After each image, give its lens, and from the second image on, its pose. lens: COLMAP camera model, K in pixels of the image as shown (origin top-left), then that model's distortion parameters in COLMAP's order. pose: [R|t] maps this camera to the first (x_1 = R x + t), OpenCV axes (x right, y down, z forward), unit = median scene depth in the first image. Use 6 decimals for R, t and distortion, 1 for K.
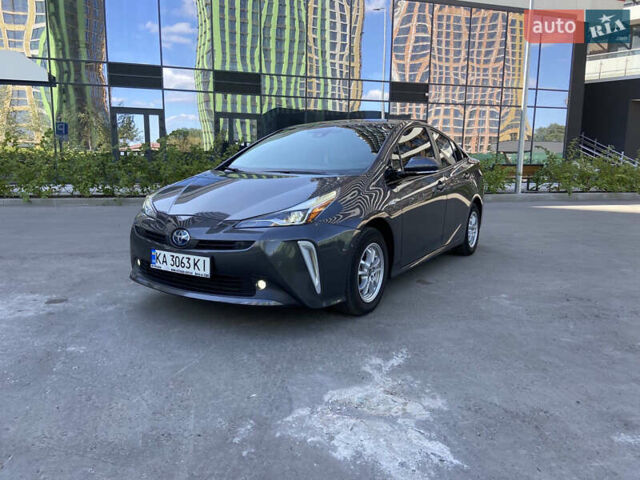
lens RADIAL K [[449.0, 0, 318.2], [0, 449.0, 240.8], [0, 0, 1]] dist [0.063668, -0.100735]
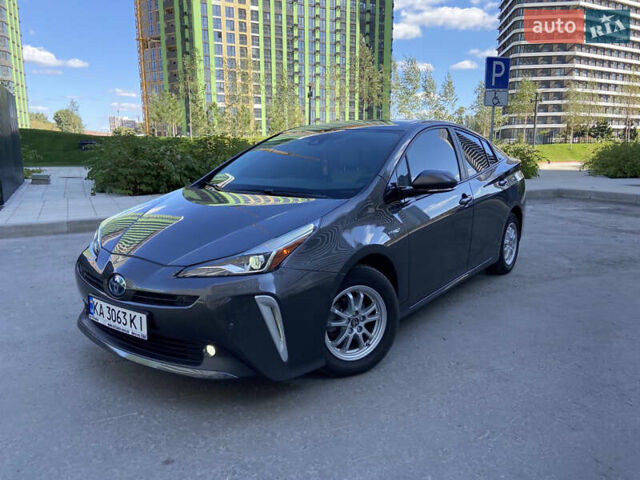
lens RADIAL K [[449.0, 0, 320.9], [0, 449.0, 242.4], [0, 0, 1]] dist [0.063668, -0.100735]
pose [[0.995576, -0.001738, -0.093939, 0.132281], [0.004644, 0.999517, 0.030730, -0.108036], [0.093841, -0.031030, 0.995104, 0.240133]]
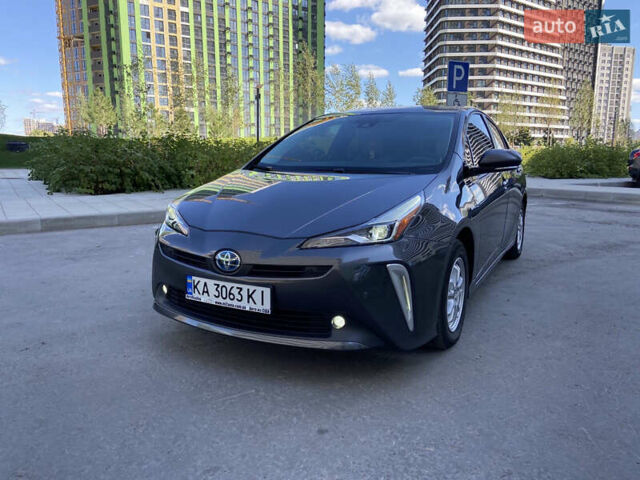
lens RADIAL K [[449.0, 0, 312.3], [0, 449.0, 246.1], [0, 0, 1]] dist [0.063668, -0.100735]
pose [[0.999234, -0.020741, 0.033192, -0.187778], [0.019836, 0.999429, 0.027359, -0.051356], [-0.033740, -0.026679, 0.999074, 0.231387]]
